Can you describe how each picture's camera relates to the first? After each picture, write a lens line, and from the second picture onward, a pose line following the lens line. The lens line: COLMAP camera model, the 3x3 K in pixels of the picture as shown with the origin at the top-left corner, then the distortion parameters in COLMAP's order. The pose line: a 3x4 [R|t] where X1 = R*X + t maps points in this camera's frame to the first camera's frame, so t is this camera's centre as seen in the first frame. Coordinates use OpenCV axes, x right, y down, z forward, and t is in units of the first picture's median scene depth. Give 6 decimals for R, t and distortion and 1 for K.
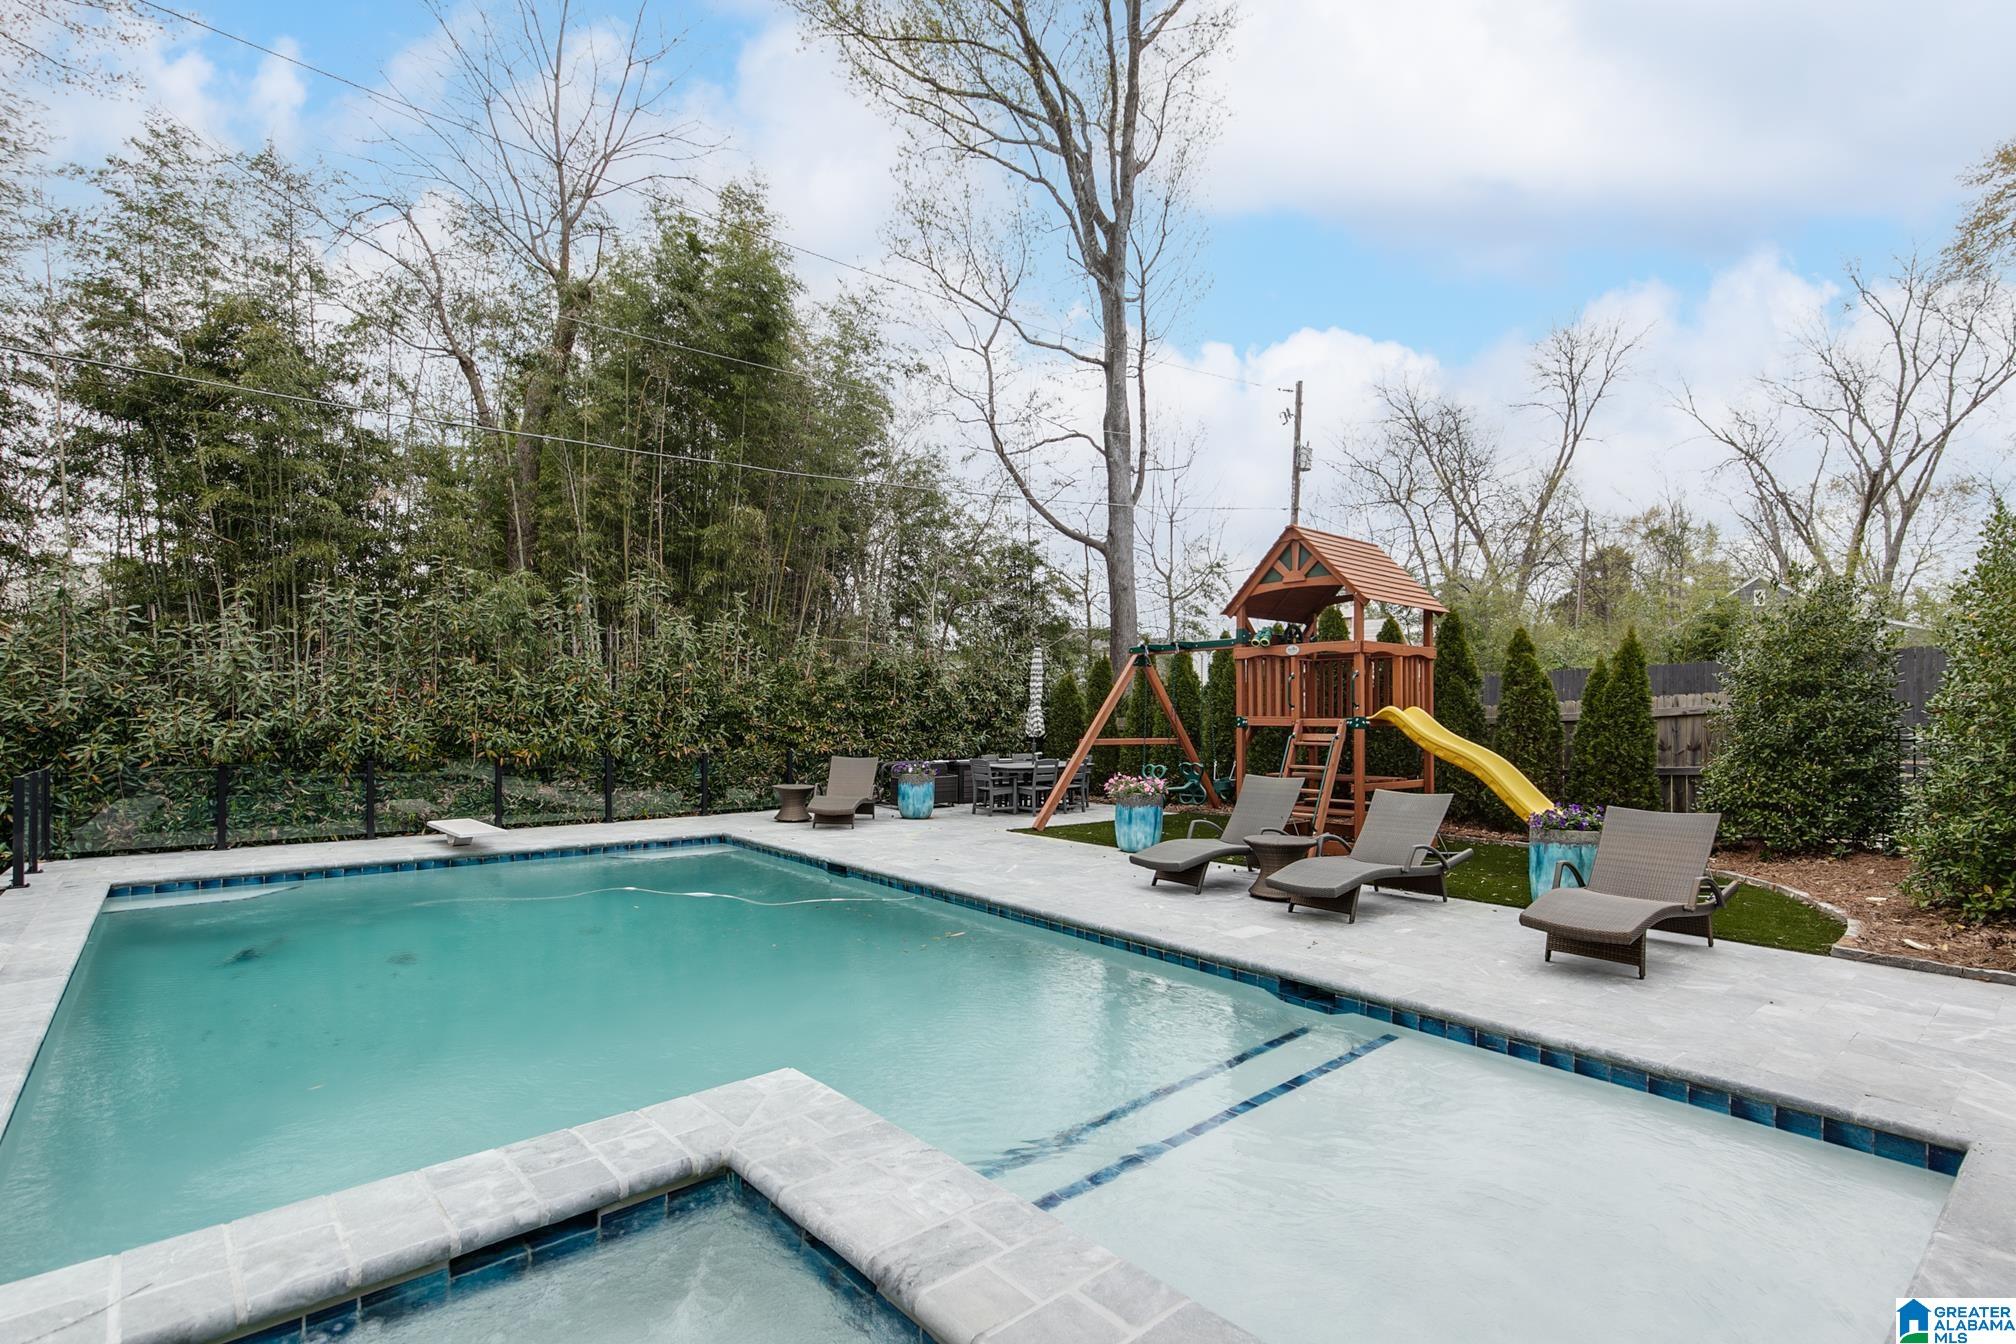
lens RADIAL K [[947.4, 0, 994.9], [0, 947.4, 717.2], [0, 0, 1]] dist [0.015024, 0.000164]
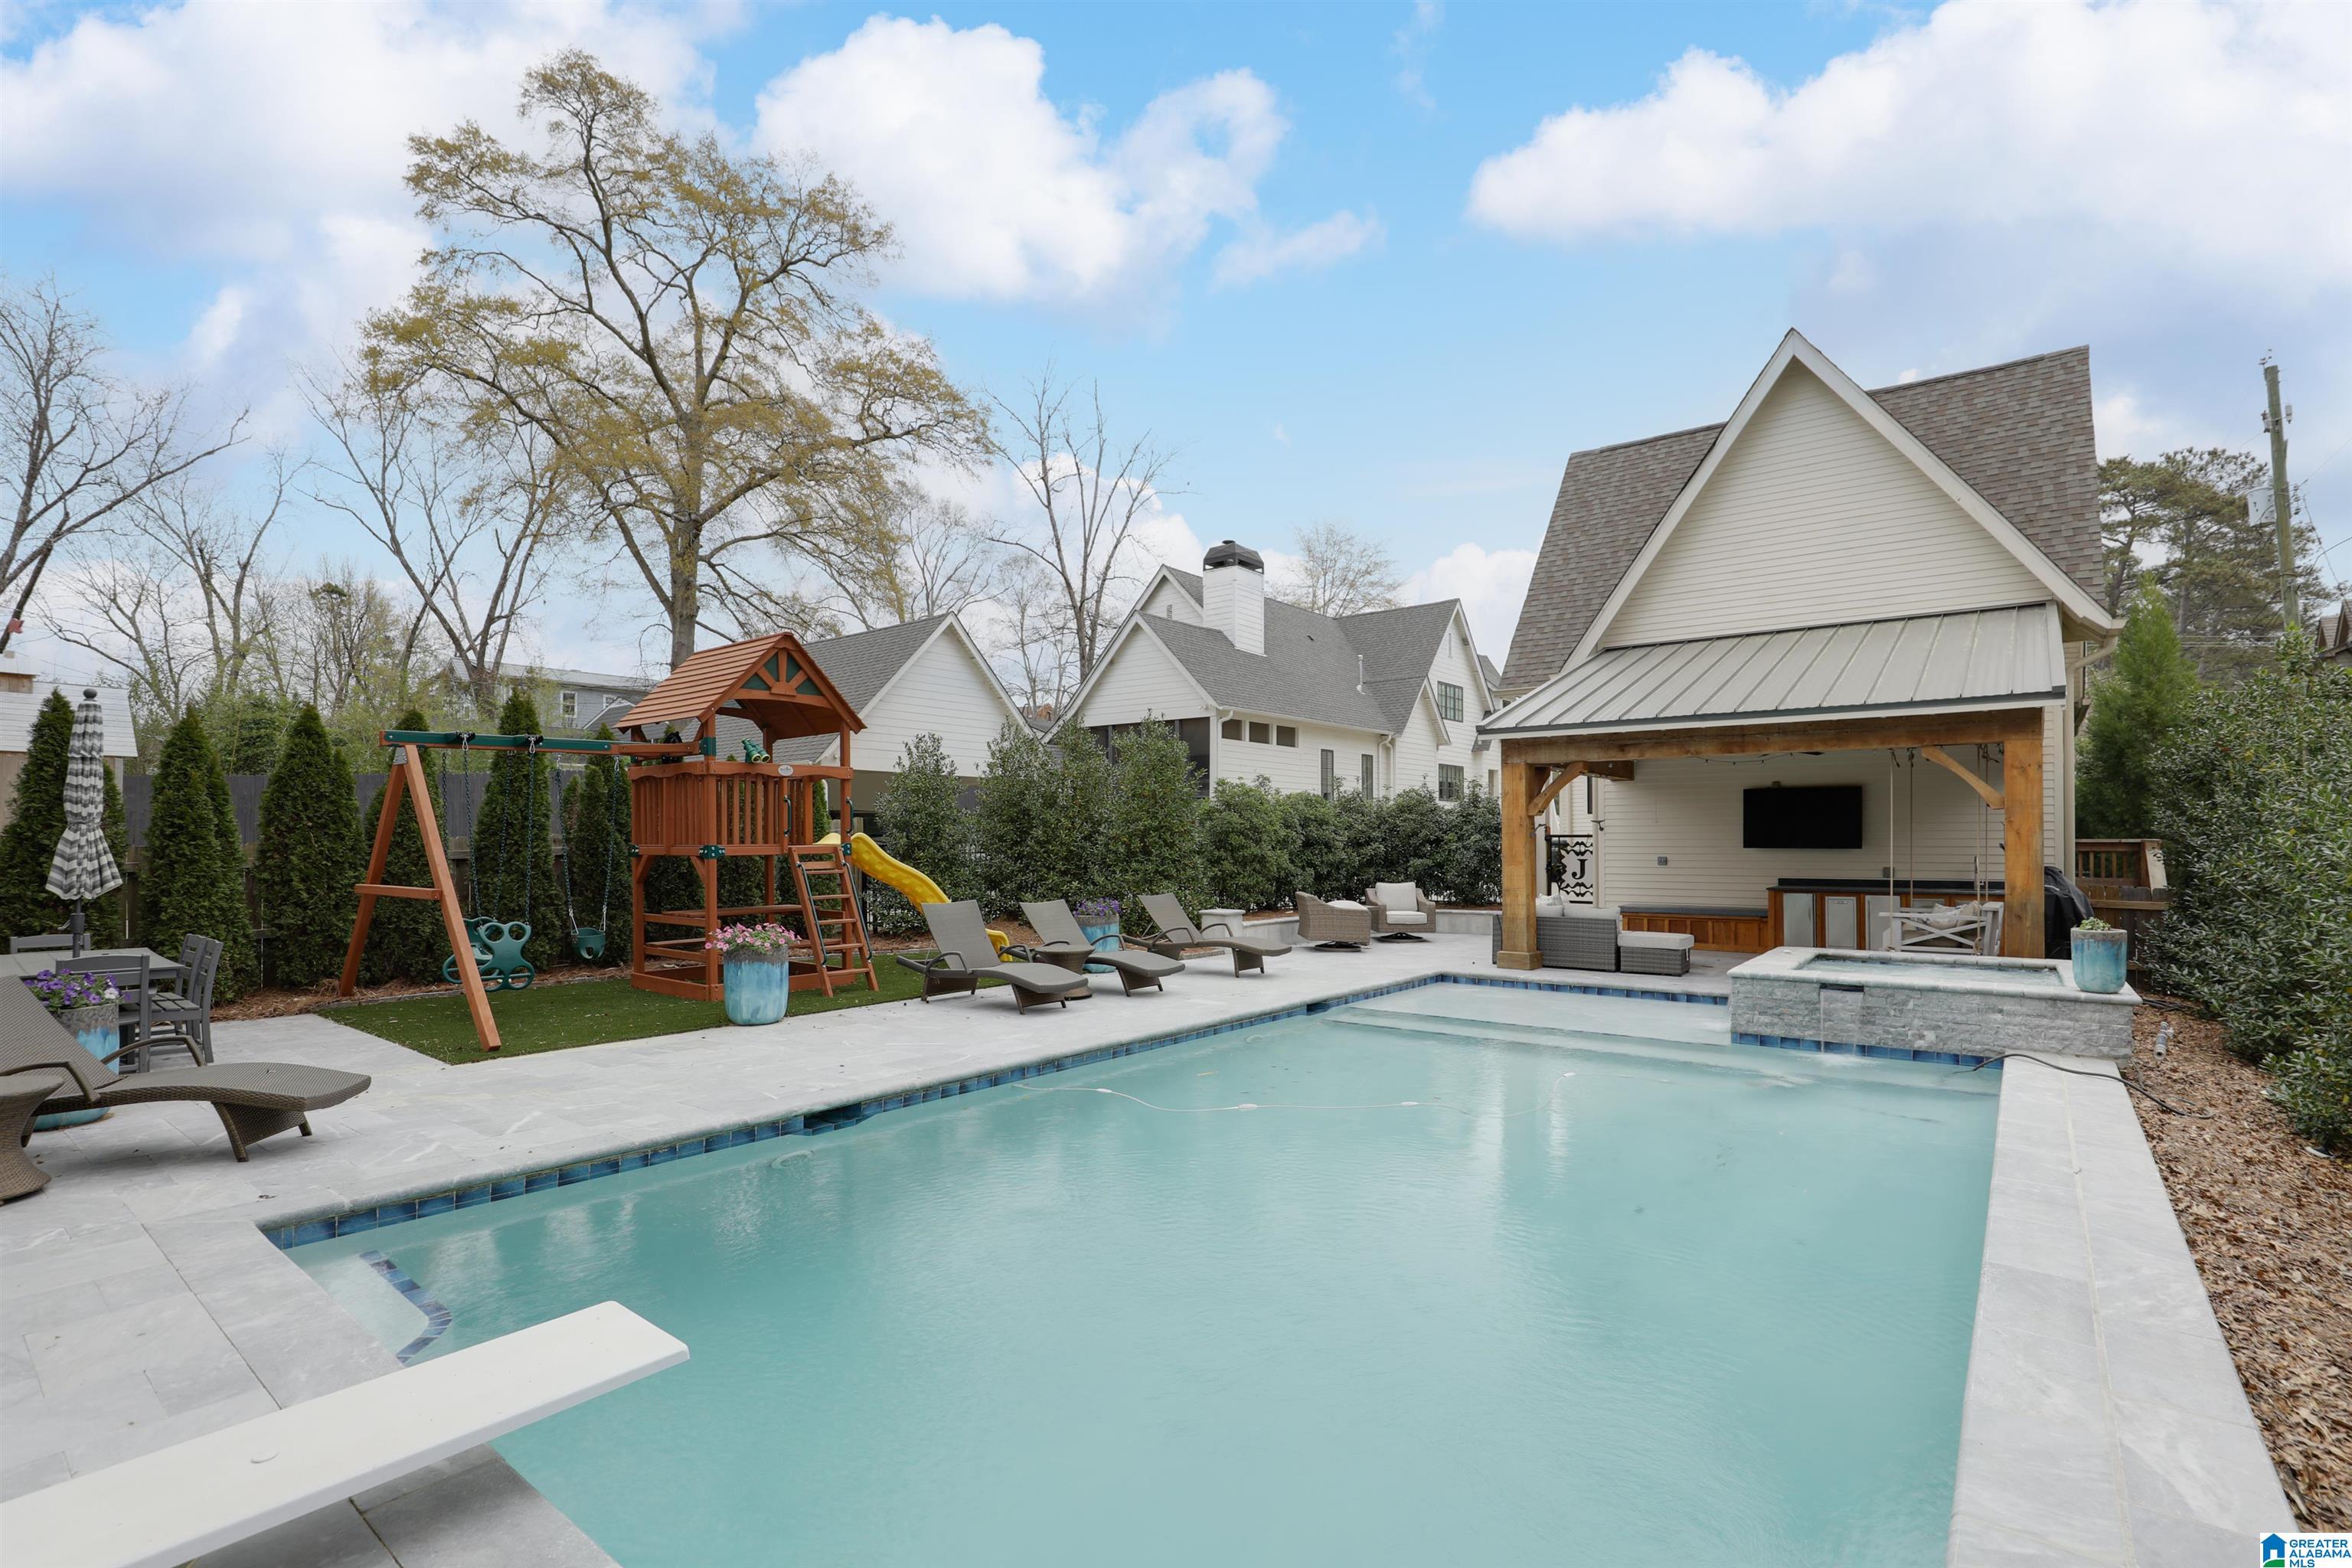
lens RADIAL K [[1101.2, 0, 1167.5], [0, 1101.2, 832.1], [0, 0, 1]] dist [-0.026239, 0.000841]
pose [[-0.167884, -0.004358, 0.985797, -0.757006], [0.006352, 0.999965, 0.005502, -0.015136], [-0.985786, 0.007186, -0.167851, 0.787708]]
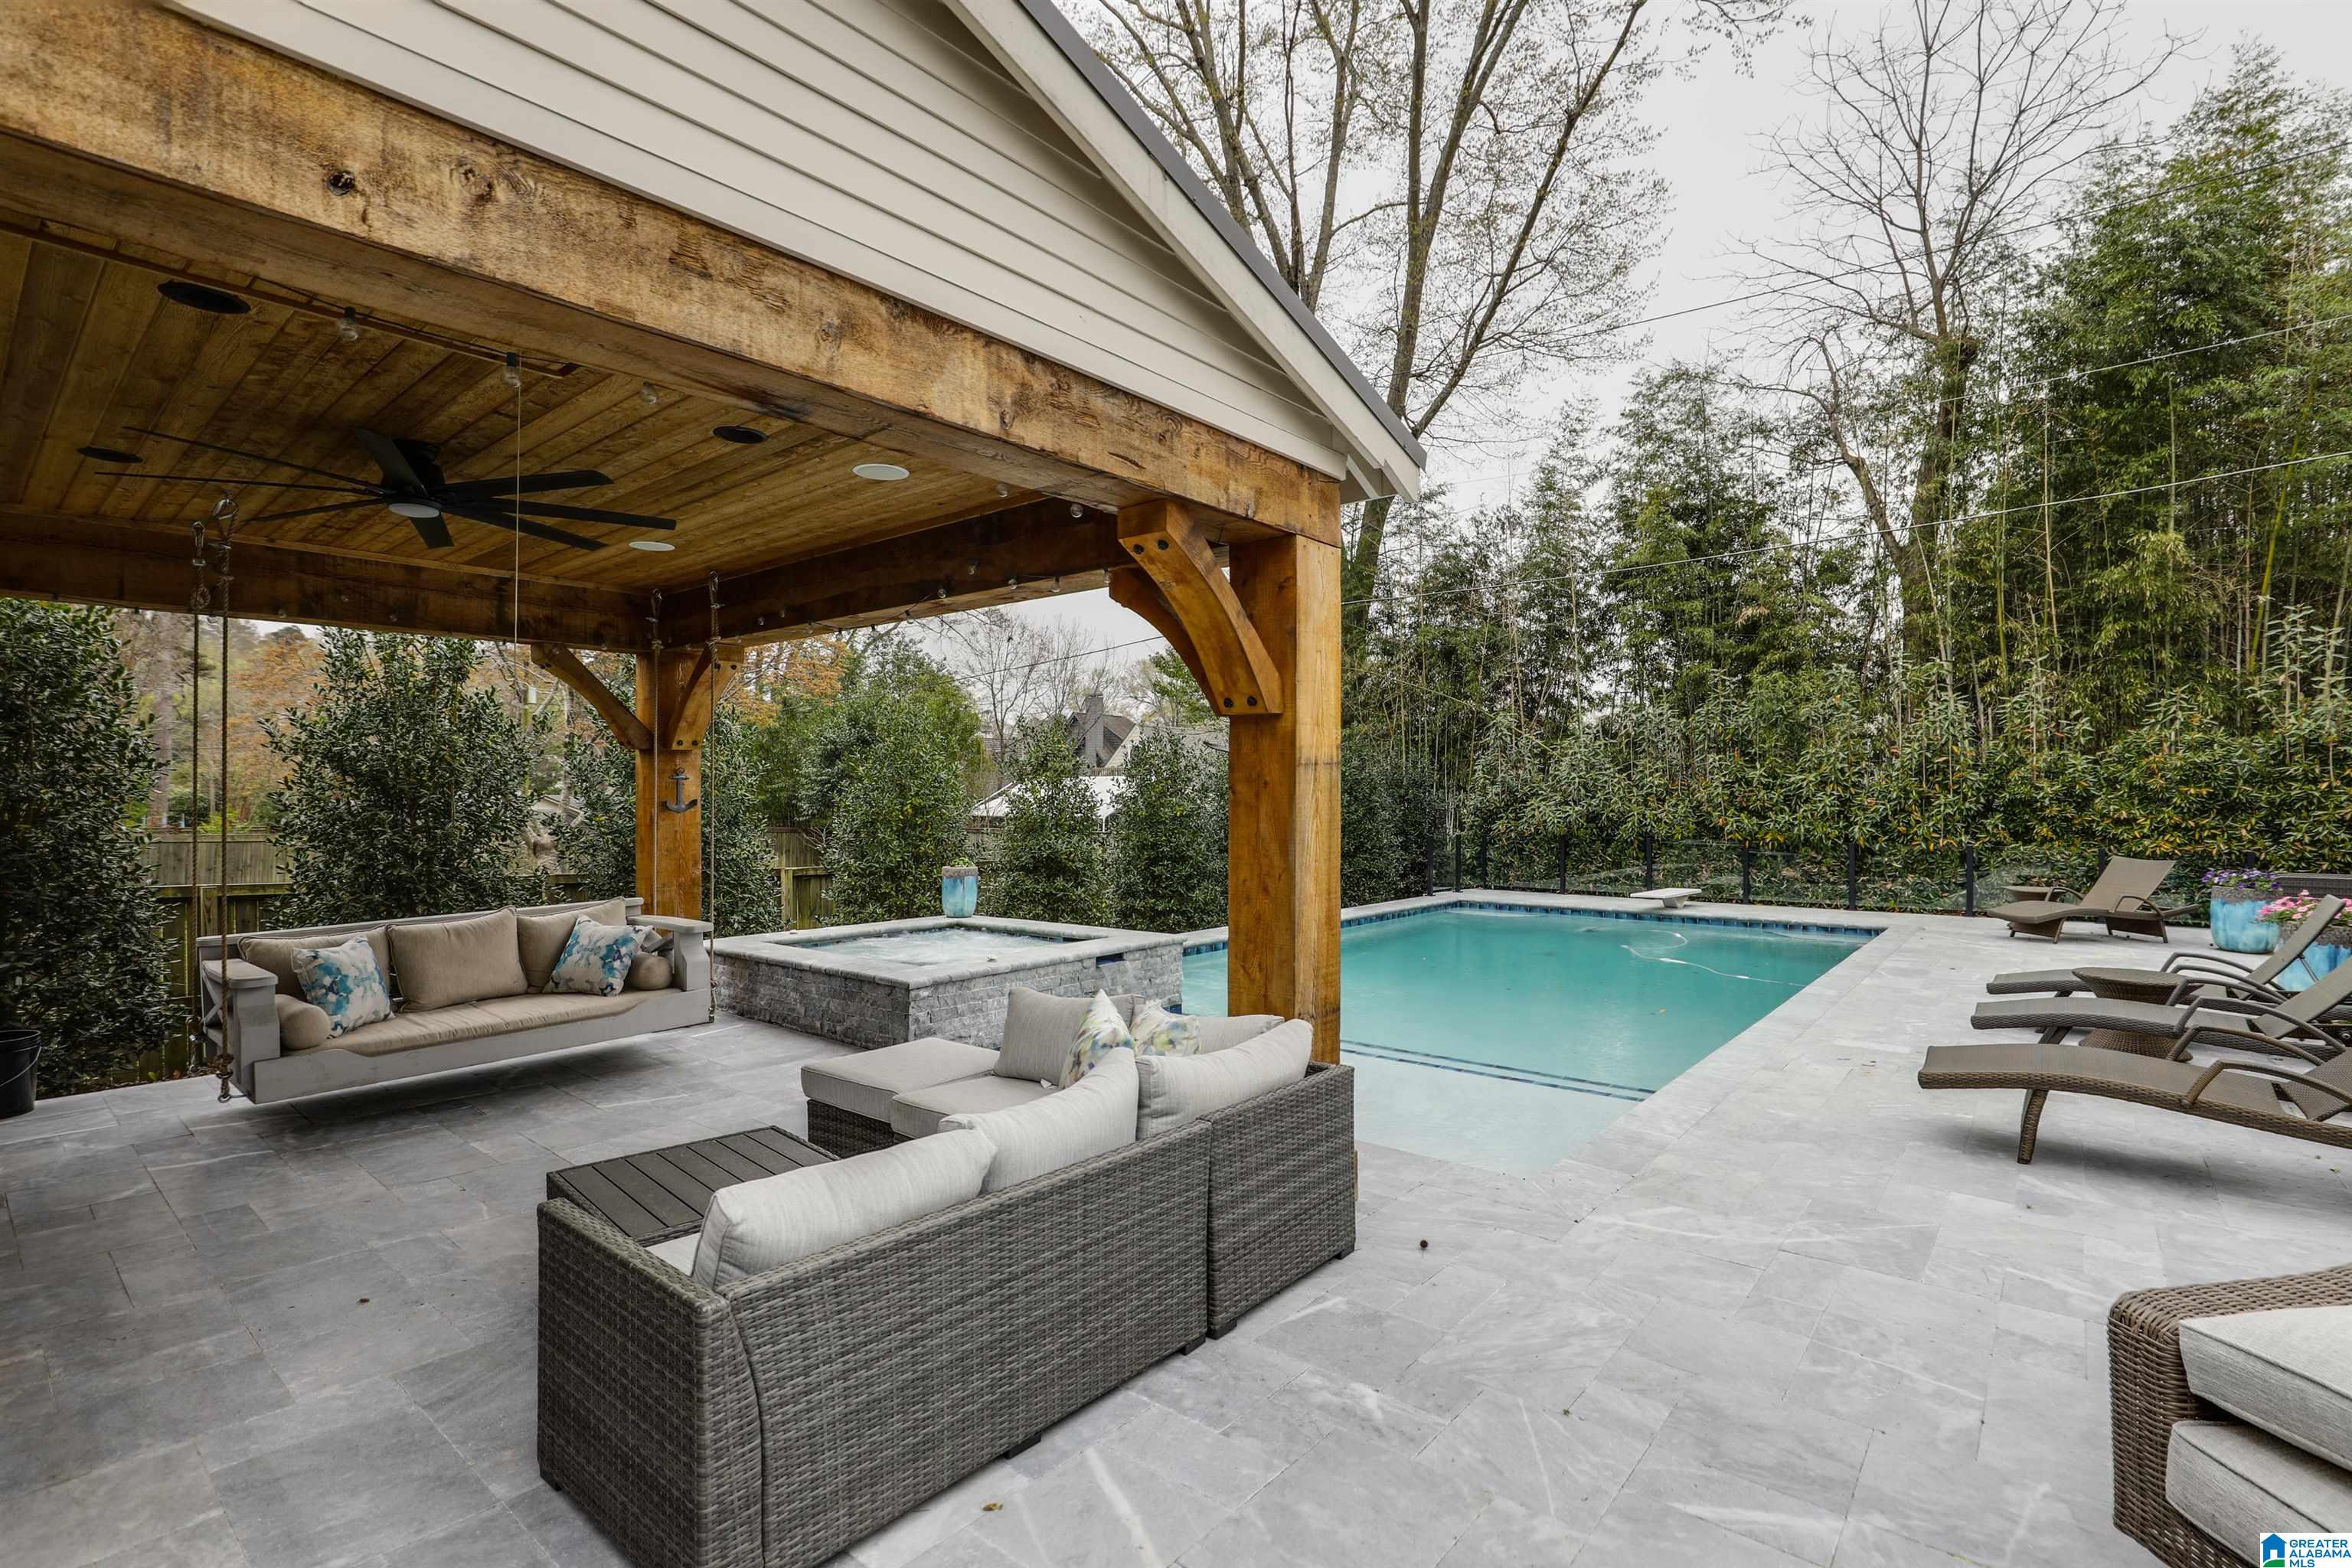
lens RADIAL K [[1101.2, 0, 1184.8], [0, 1101.2, 772.9], [0, 0, 1]] dist [-0.026239, 0.000841]
pose [[0.163202, -0.029127, -0.986163, 0.701699], [-0.006690, 0.999508, -0.030628, 0.006193], [0.986570, 0.011596, 0.162927, 0.128572]]
